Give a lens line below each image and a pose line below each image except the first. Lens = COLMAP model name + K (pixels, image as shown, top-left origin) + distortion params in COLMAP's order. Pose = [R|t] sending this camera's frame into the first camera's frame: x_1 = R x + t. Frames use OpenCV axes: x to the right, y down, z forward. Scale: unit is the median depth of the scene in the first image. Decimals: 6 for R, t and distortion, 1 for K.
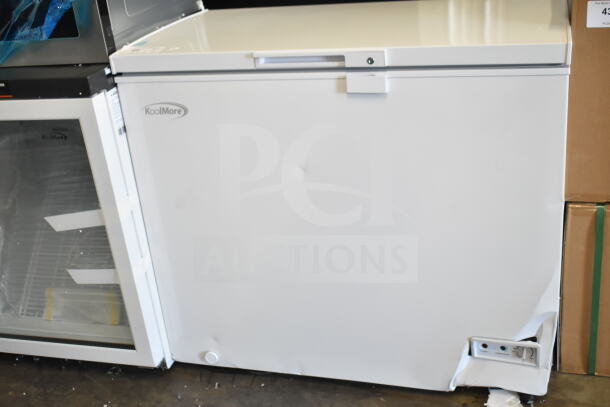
lens RADIAL K [[807.2, 0, 305.0], [0, 807.2, 203.5], [0, 0, 1]] dist [-0.025449, -0.052642]
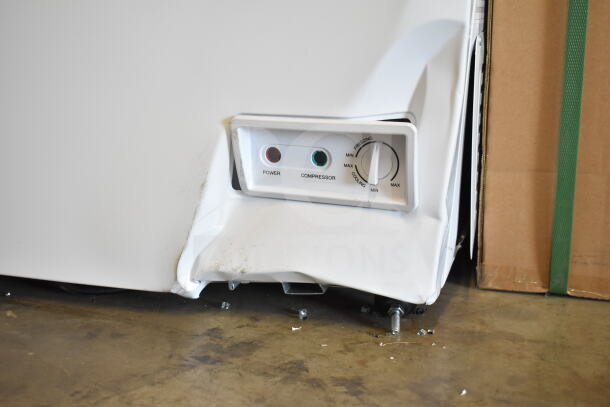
lens RADIAL K [[886.8, 0, 305.0], [0, 886.8, 203.5], [0, 0, 1]] dist [-0.009461, -0.038192]
pose [[0.994843, 0.084209, 0.056529, 0.215512], [-0.074299, 0.984482, -0.158979, 0.260254], [-0.069039, 0.153959, 0.985662, 0.602520]]
